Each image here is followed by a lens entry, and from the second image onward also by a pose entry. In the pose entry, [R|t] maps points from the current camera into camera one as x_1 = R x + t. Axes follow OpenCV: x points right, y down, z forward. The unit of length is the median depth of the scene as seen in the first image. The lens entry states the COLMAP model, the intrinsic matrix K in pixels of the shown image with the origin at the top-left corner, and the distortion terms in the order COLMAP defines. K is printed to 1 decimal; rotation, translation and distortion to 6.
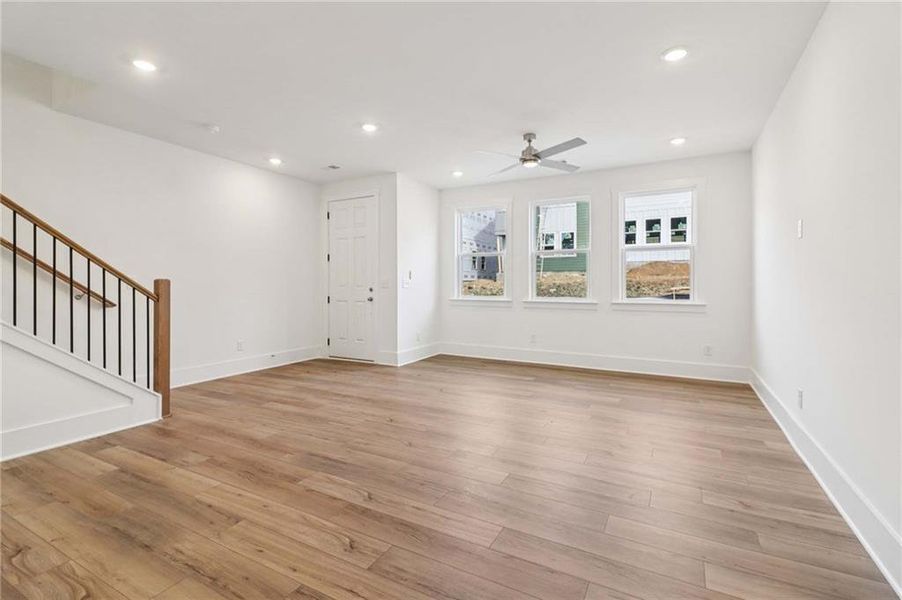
lens RADIAL K [[415.5, 0, 454.1], [0, 415.5, 285.8], [0, 0, 1]] dist [0.018334, -0.009251]
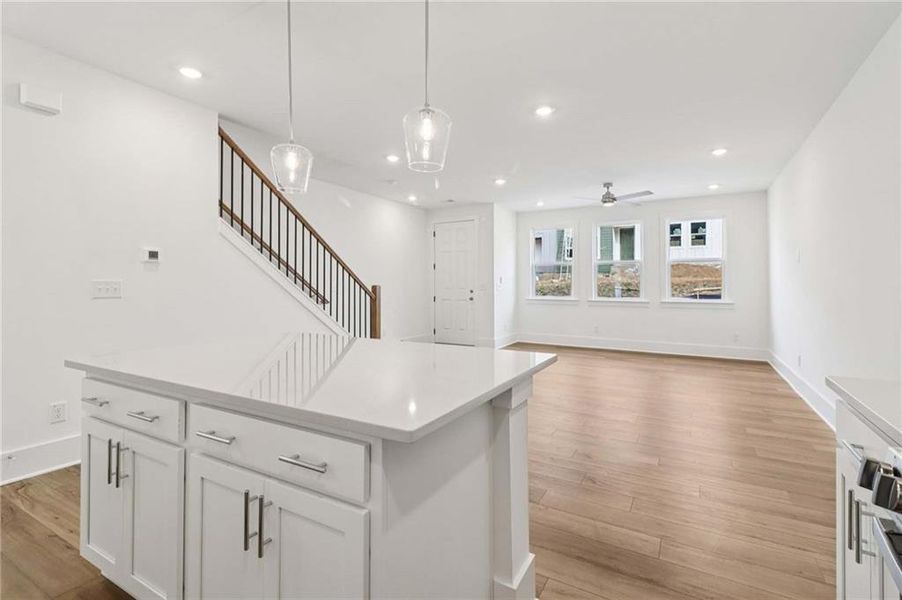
lens RADIAL K [[398.2, 0, 466.8], [0, 398.2, 282.2], [0, 0, 1]] dist [0.015655, -0.000189]
pose [[0.999640, 0.000289, -0.026846, -0.239609], [-0.000538, 0.999957, -0.009249, -0.010317], [0.026842, 0.009260, 0.999597, -0.342468]]
